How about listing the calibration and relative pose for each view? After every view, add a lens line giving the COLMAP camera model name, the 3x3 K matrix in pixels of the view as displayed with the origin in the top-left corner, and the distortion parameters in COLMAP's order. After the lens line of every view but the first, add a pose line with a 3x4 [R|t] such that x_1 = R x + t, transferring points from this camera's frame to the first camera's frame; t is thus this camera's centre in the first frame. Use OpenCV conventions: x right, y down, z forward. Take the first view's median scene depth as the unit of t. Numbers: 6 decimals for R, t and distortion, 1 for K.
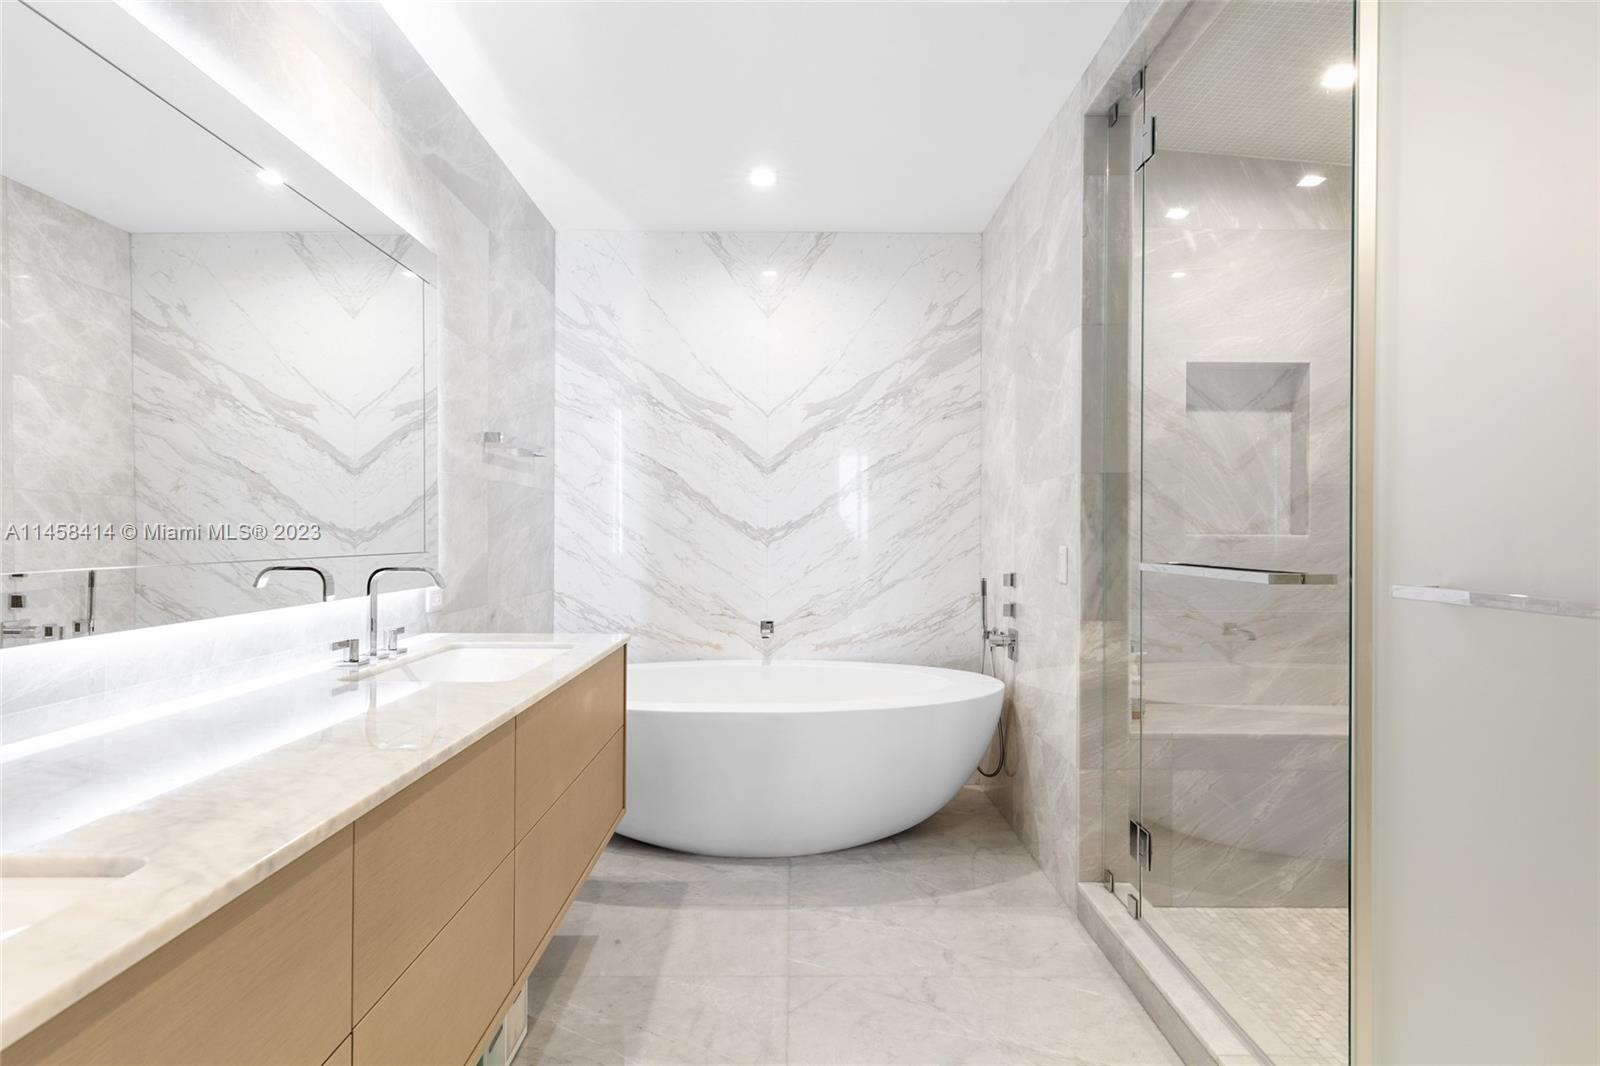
lens RADIAL K [[897.6, 0, 799.2], [0, 897.6, 534.8], [0, 0, 1]] dist [0.012041, -0.001302]
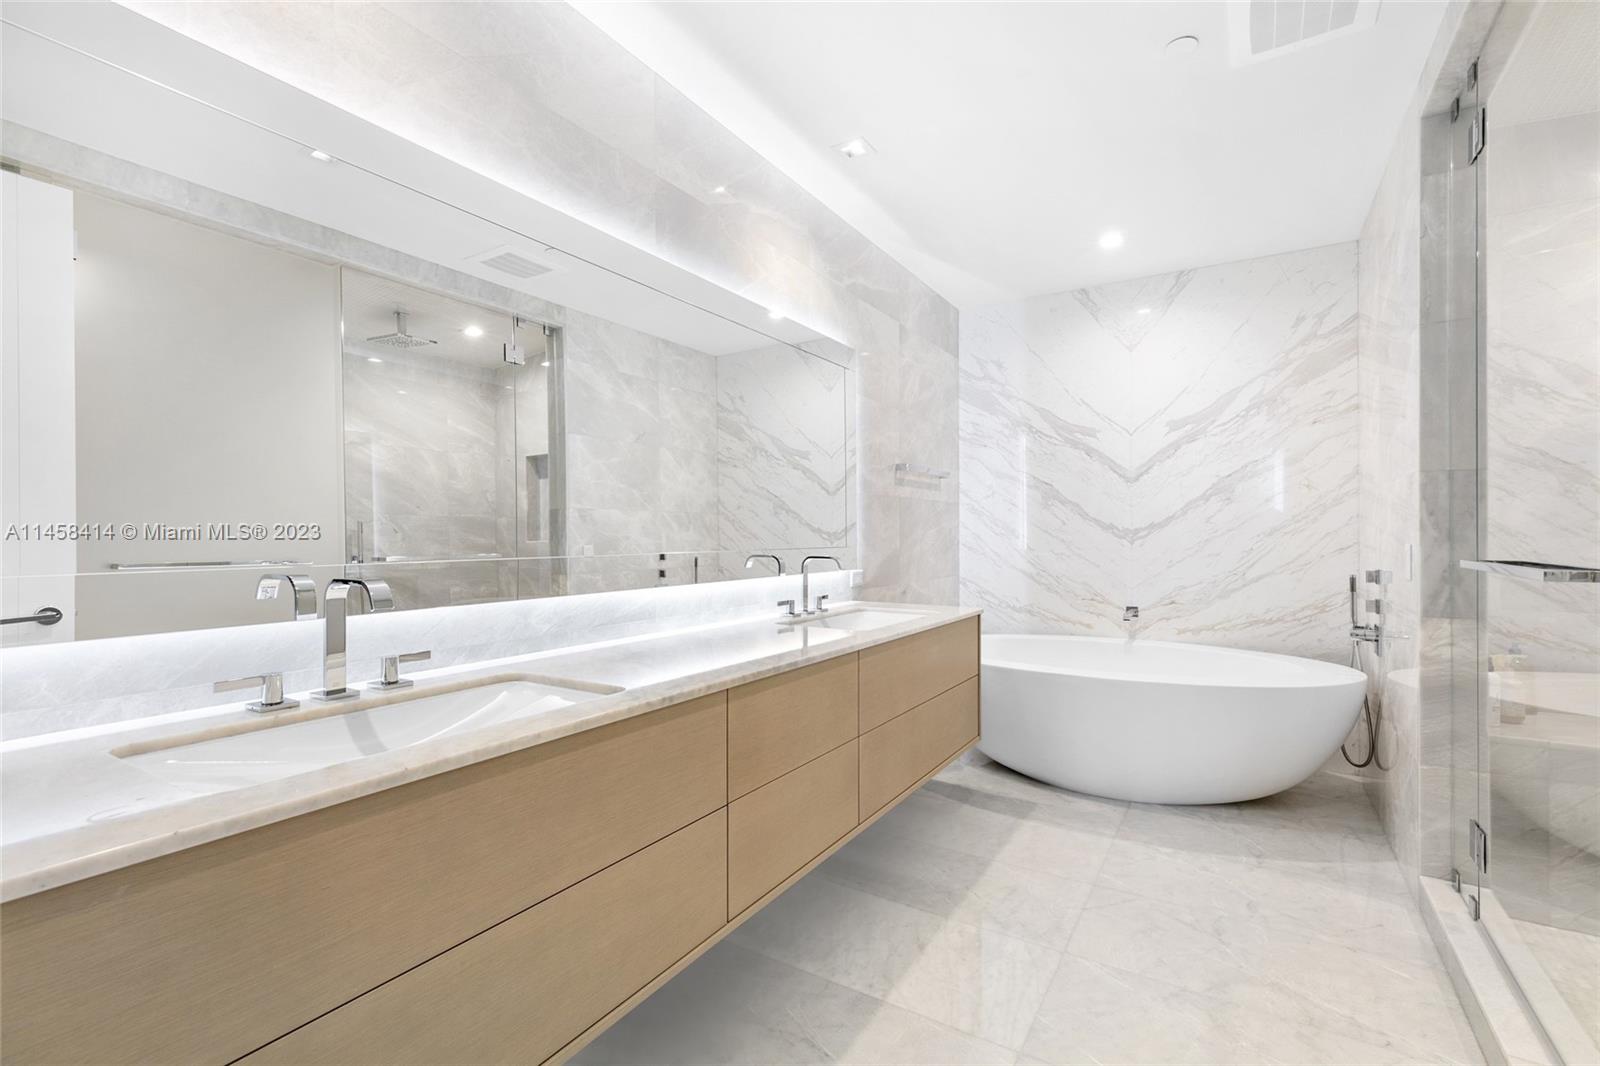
lens RADIAL K [[717.4, 0, 799.8], [0, 717.4, 533.7], [0, 0, 1]] dist [0.006641, -0.000246]
pose [[0.843166, -0.006576, -0.537613, 0.123537], [0.005184, 0.999978, -0.004102, 0.001066], [0.537628, 0.000672, 0.843182, -0.046329]]
